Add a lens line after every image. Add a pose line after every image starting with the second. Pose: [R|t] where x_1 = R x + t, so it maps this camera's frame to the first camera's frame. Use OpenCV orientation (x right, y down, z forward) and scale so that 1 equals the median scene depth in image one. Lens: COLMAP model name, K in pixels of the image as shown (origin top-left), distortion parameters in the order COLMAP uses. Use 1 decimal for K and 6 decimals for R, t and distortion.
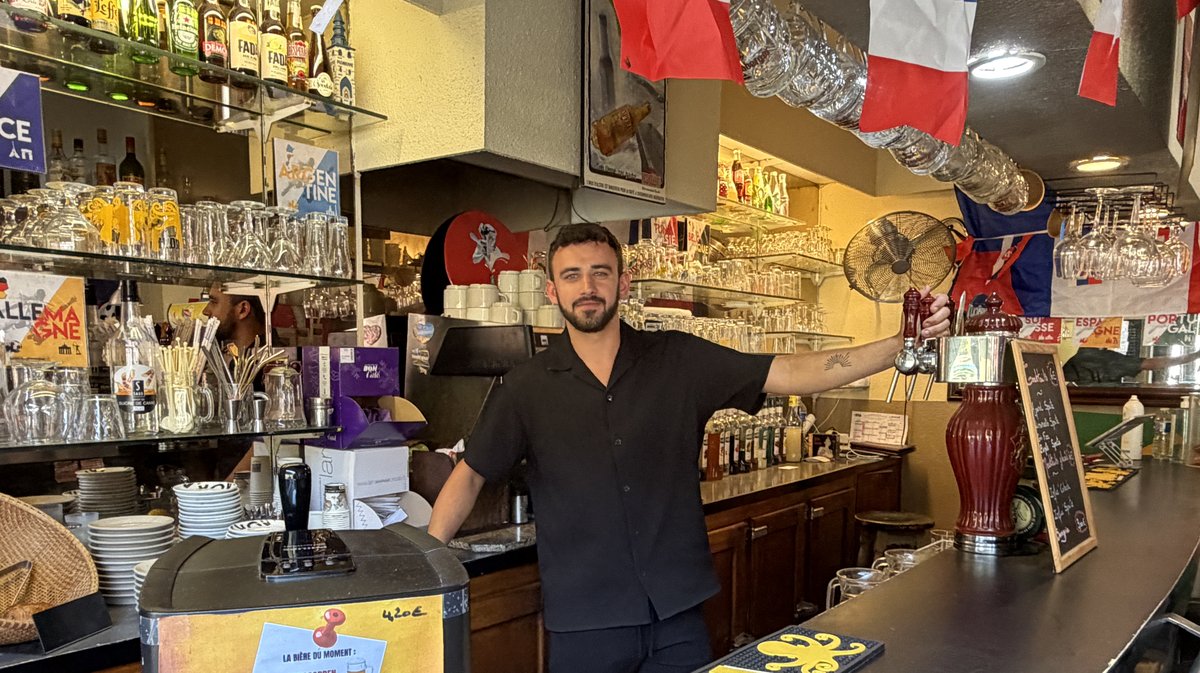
lens RADIAL K [[913.6, 0, 599.4], [0, 913.6, 338.7], [0, 0, 1]] dist [-0.000641, -0.000166]
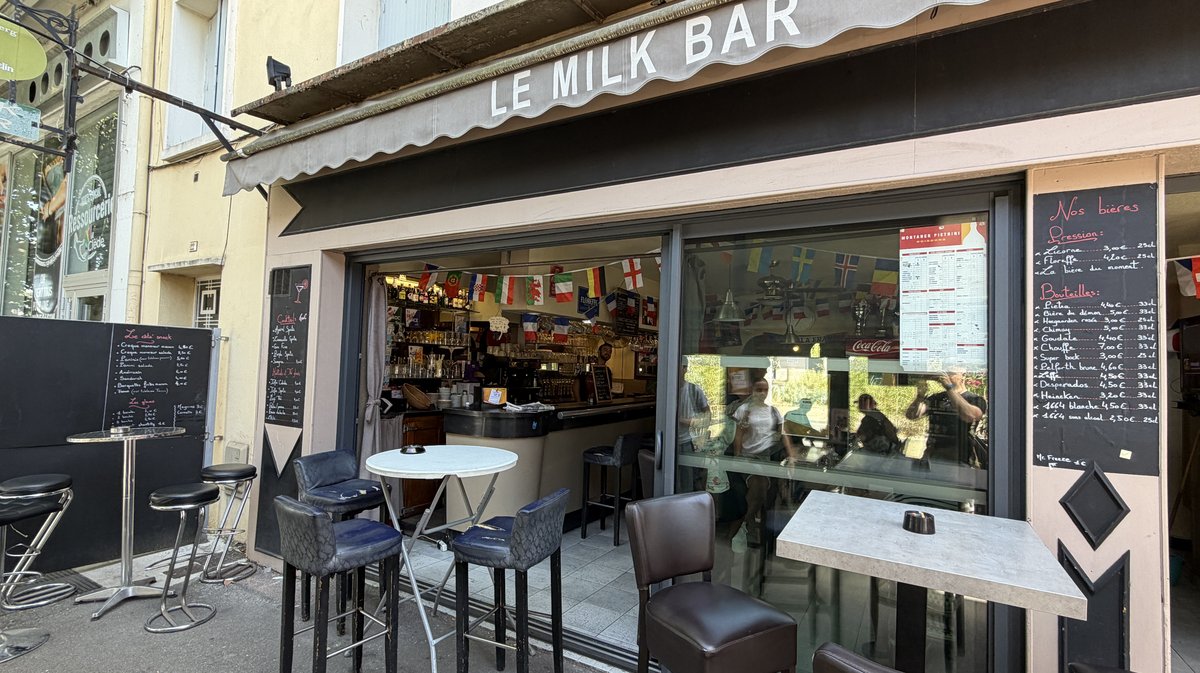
lens RADIAL K [[556.9, 0, 601.3], [0, 556.9, 338.8], [0, 0, 1]] dist [0.000150, 0.000002]
pose [[0.991009, 0.029688, 0.130462, 0.021666], [-0.027840, 0.999485, -0.015969, -0.081019], [-0.130869, 0.012193, 0.991325, -2.039640]]
